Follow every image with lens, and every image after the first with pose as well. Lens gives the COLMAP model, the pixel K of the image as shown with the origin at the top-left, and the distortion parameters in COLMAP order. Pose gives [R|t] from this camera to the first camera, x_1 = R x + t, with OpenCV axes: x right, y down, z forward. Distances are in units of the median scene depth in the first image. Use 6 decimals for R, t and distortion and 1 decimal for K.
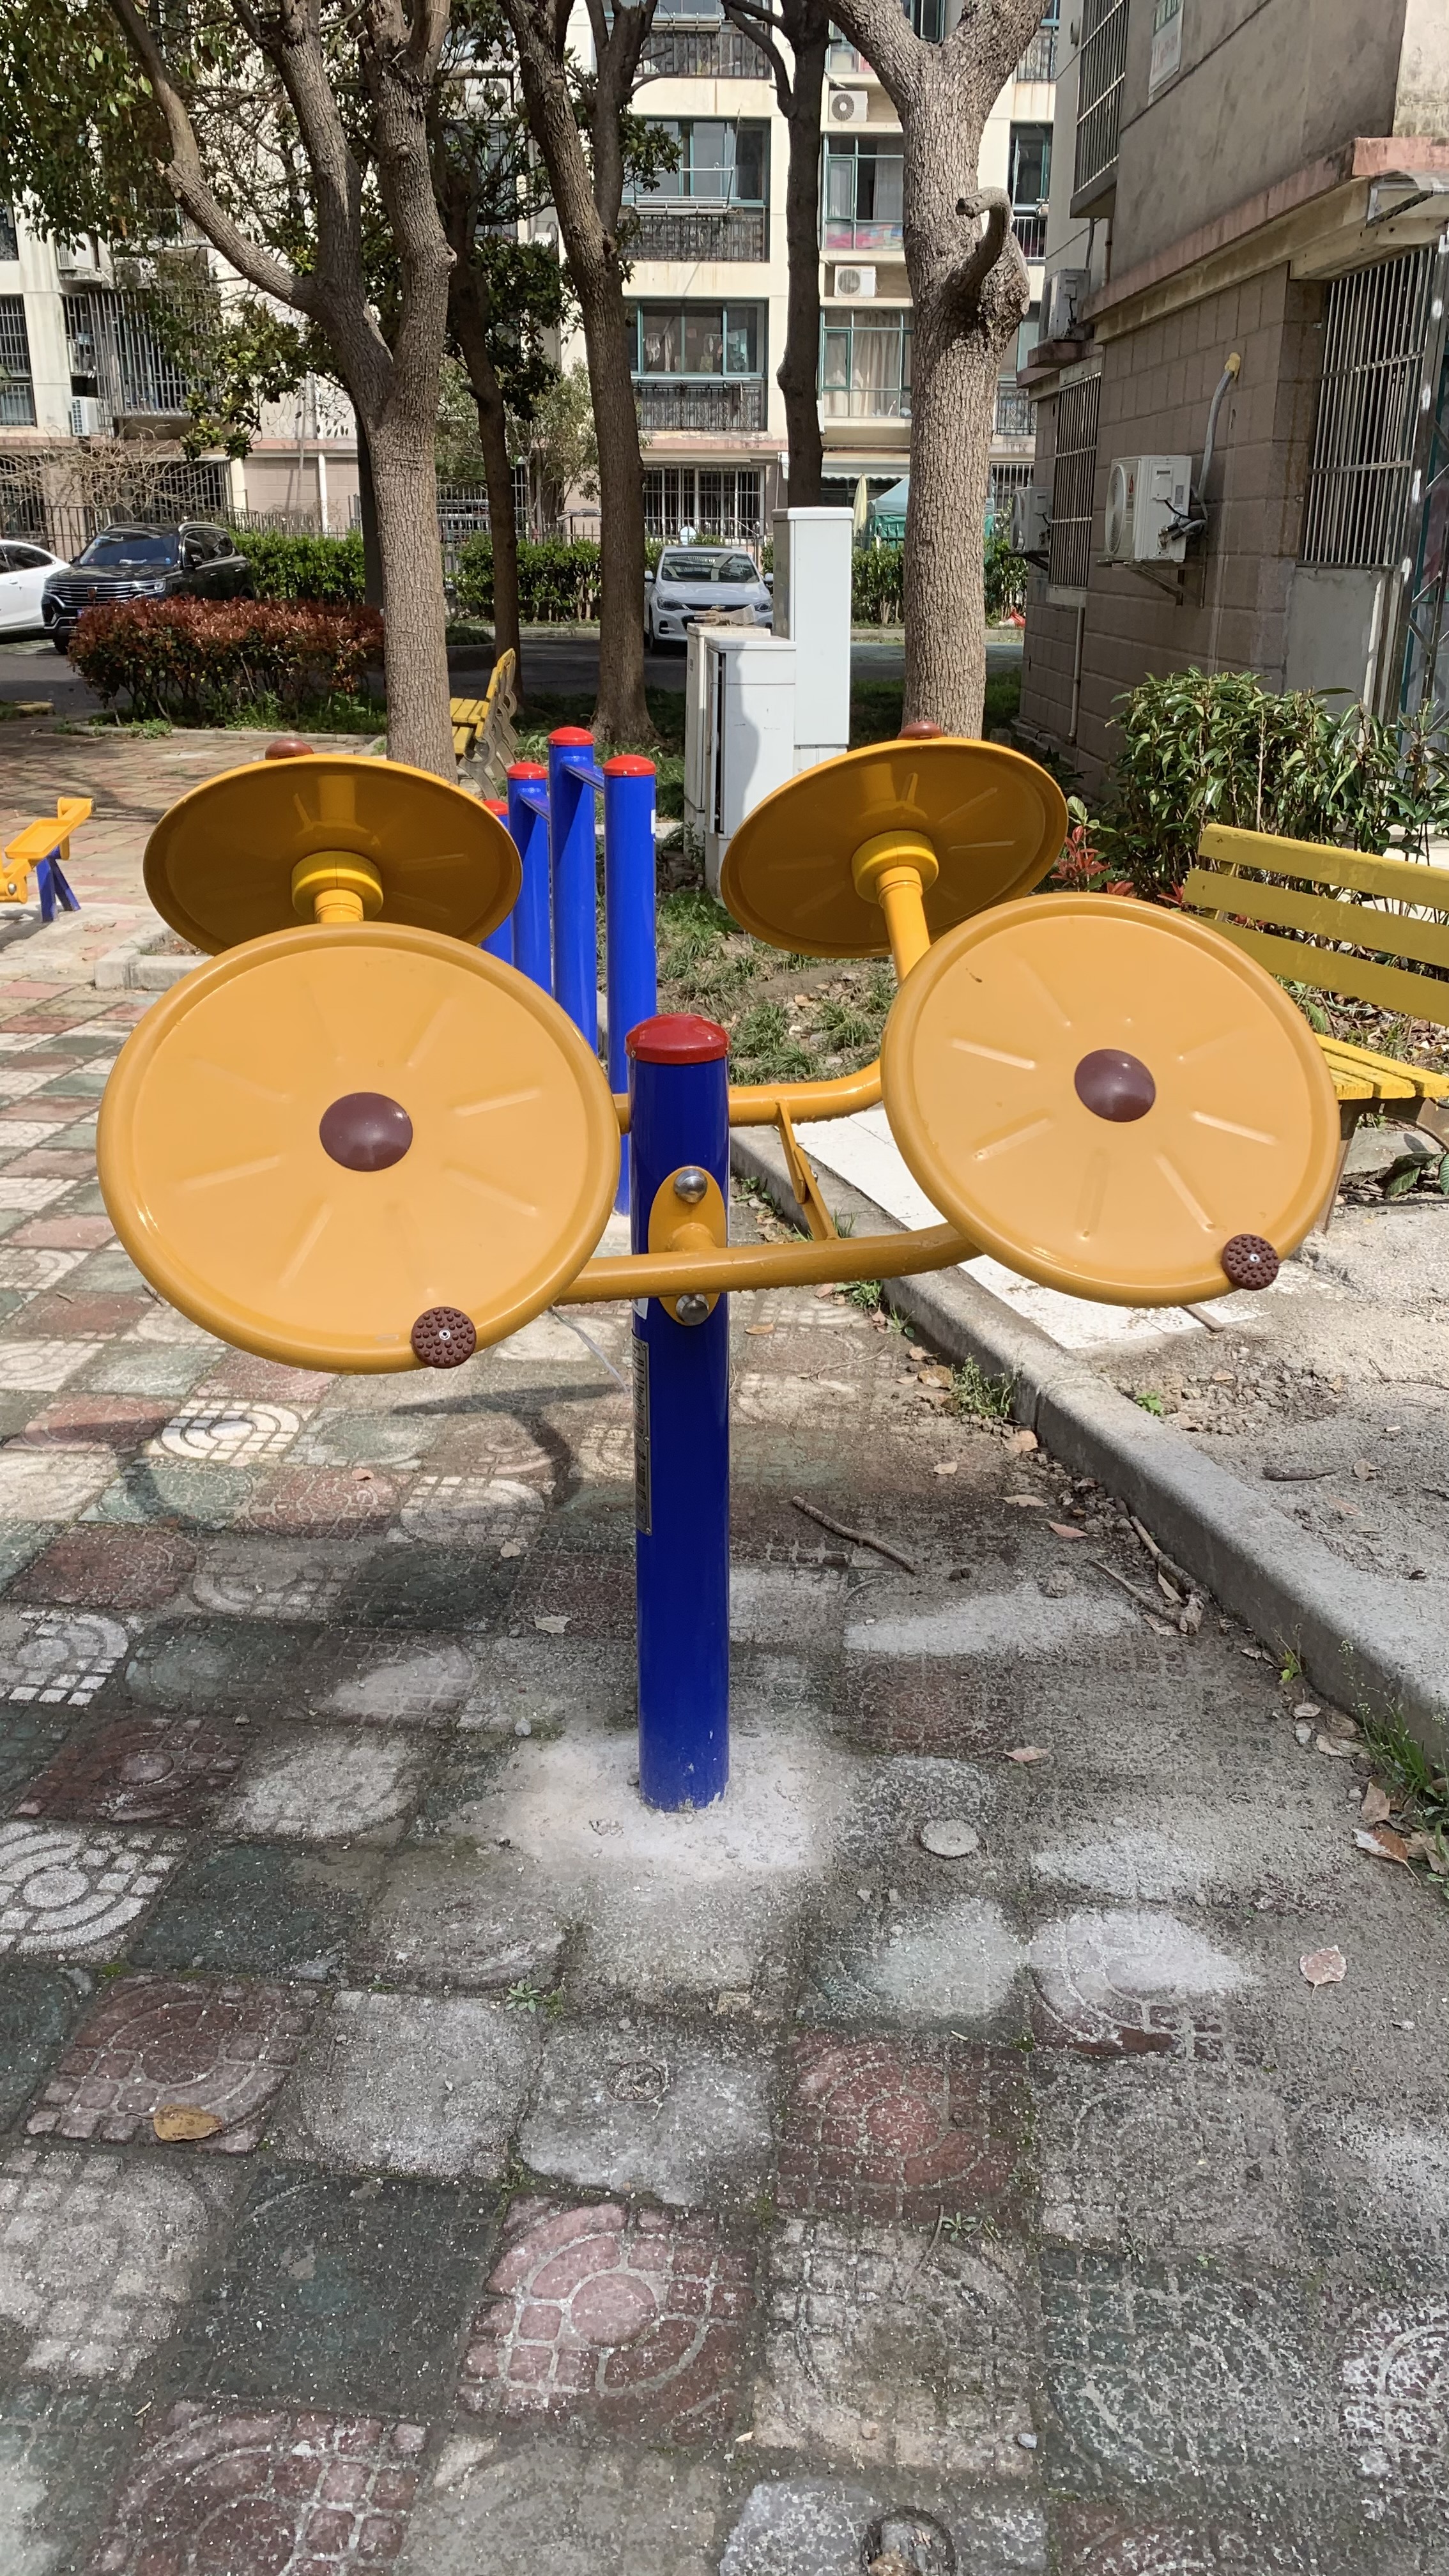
lens RADIAL K [[1984.0, 0, 722.2], [0, 1984.0, 1287.0], [0, 0, 1]] dist [0.006556, -0.010410]
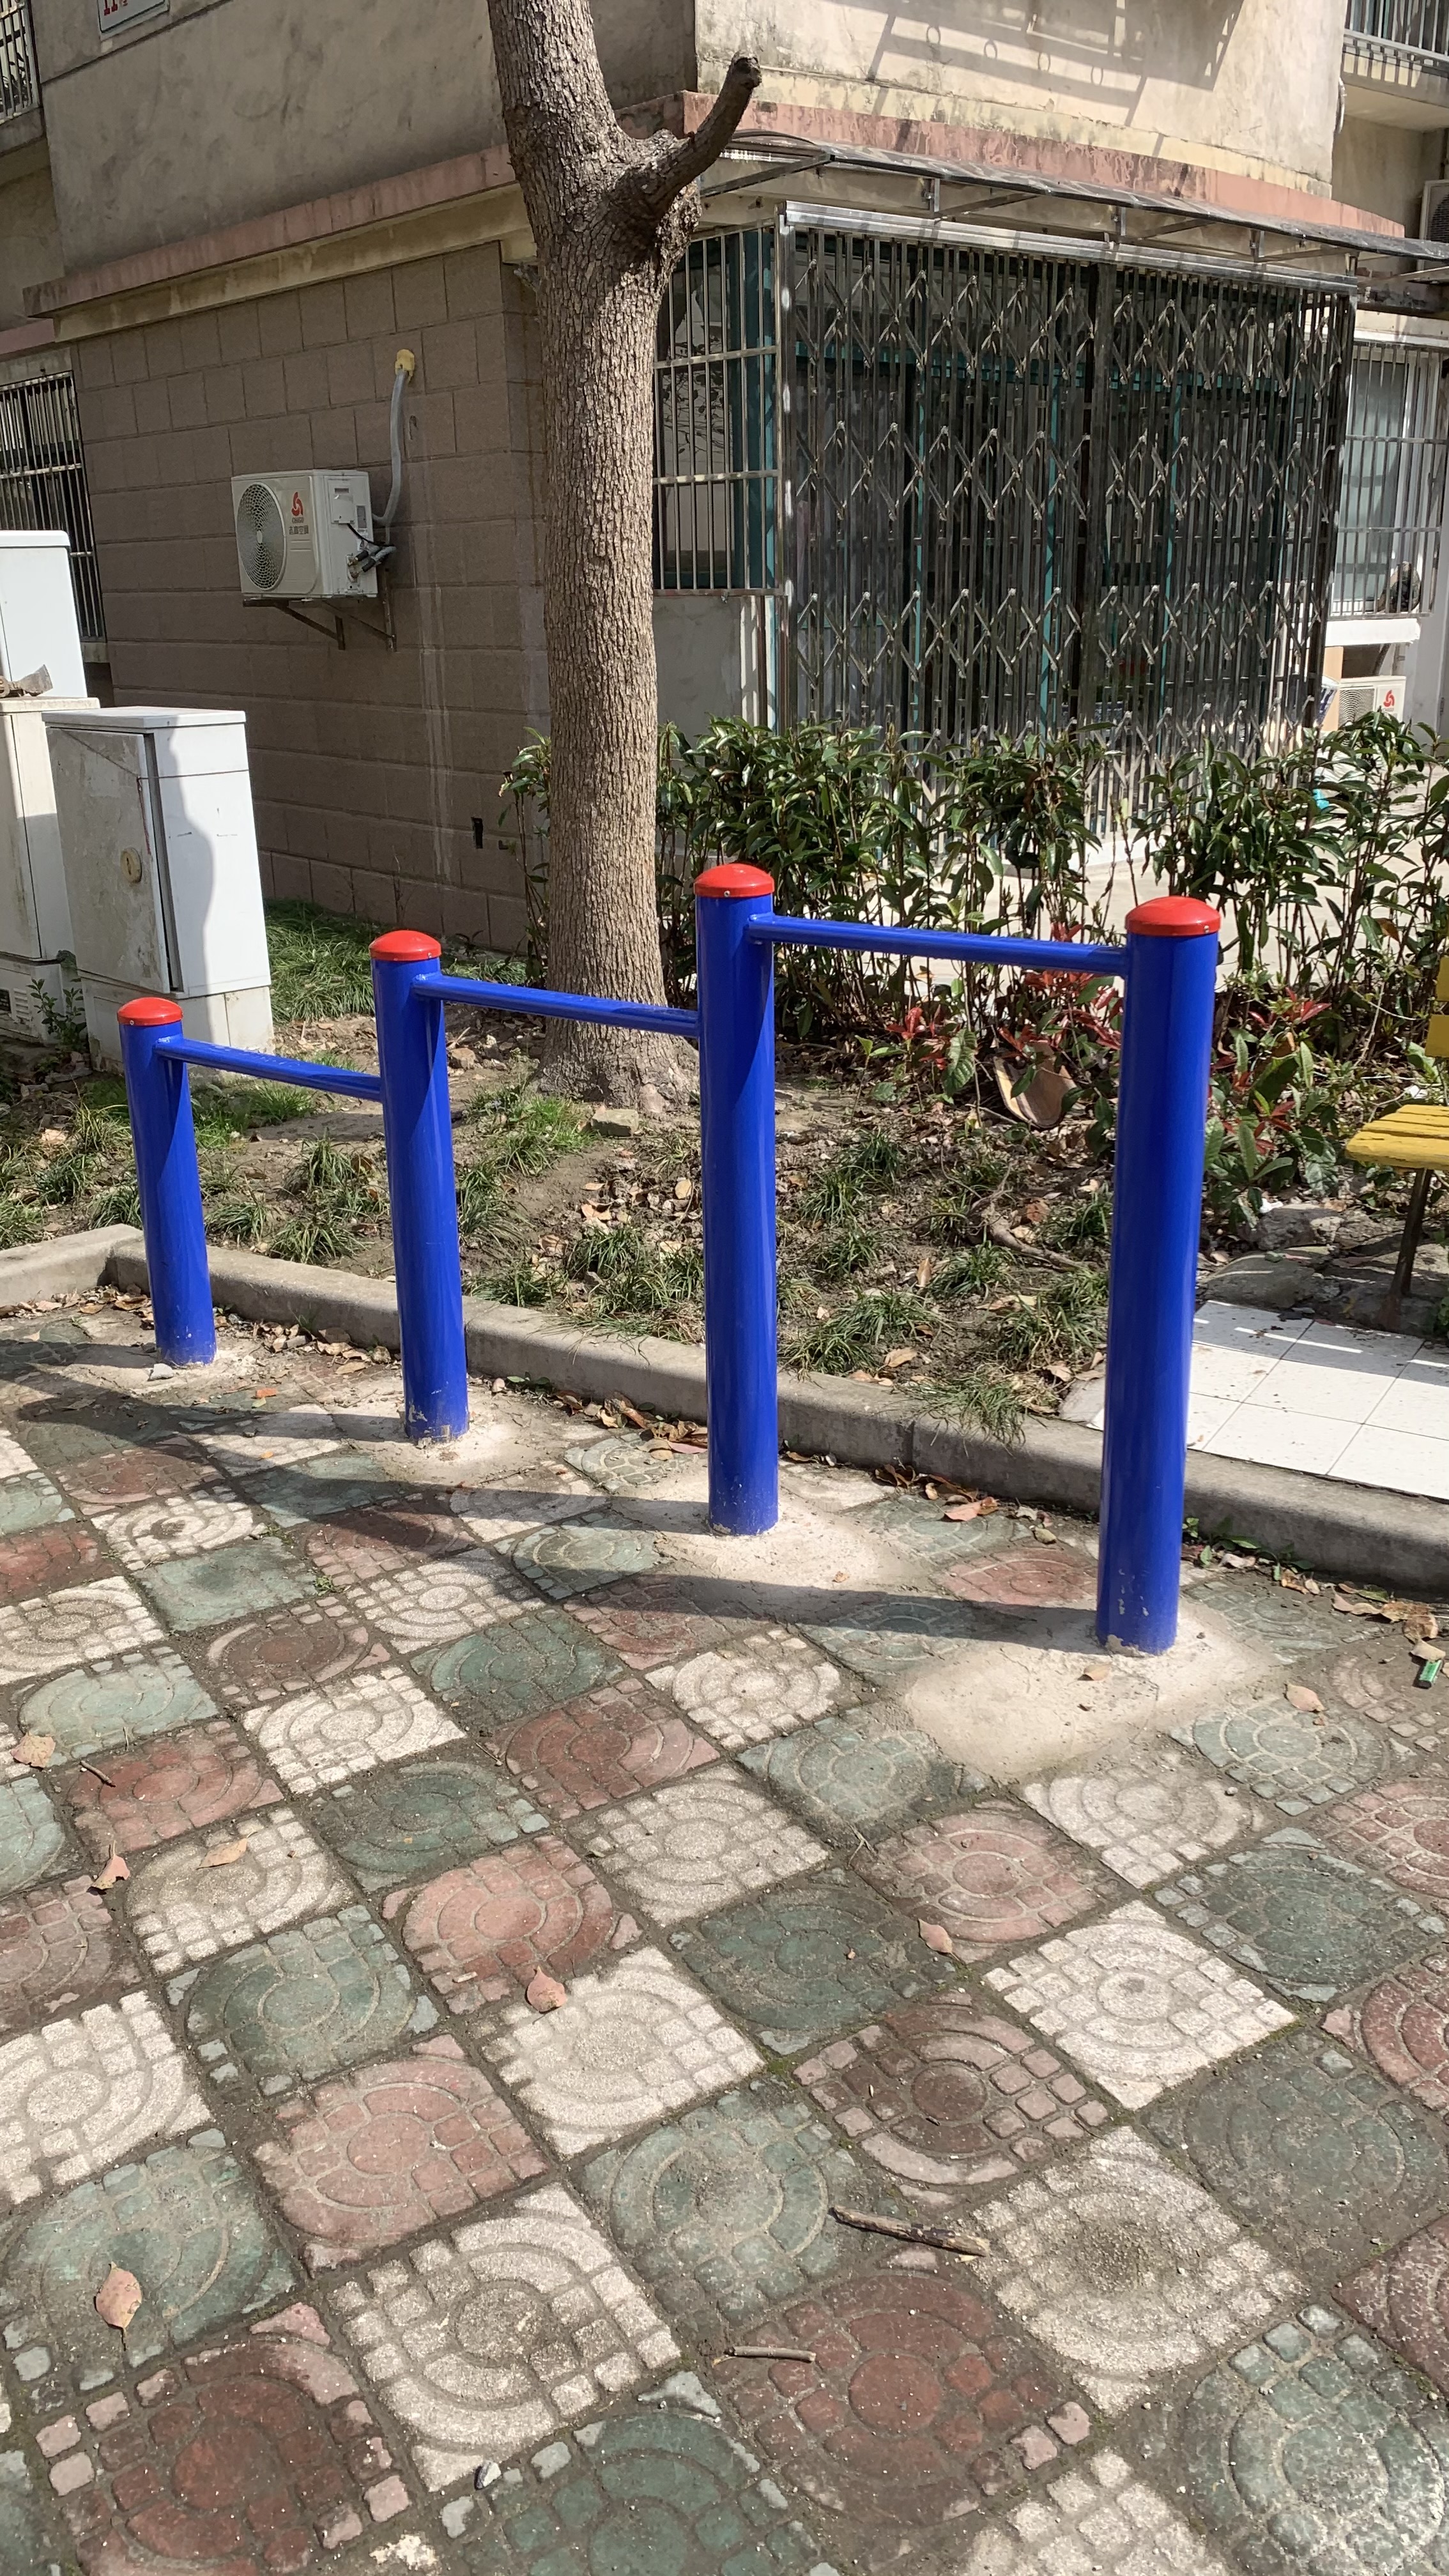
lens RADIAL K [[1984.0, 0, 725.9], [0, 1984.0, 1290.2], [0, 0, 1]] dist [0.006556, -0.010410]
pose [[0.769905, -0.228694, 0.595773, -0.360289], [0.241512, 0.968560, 0.059692, -0.158343], [-0.590694, 0.097929, 0.800931, 0.445080]]
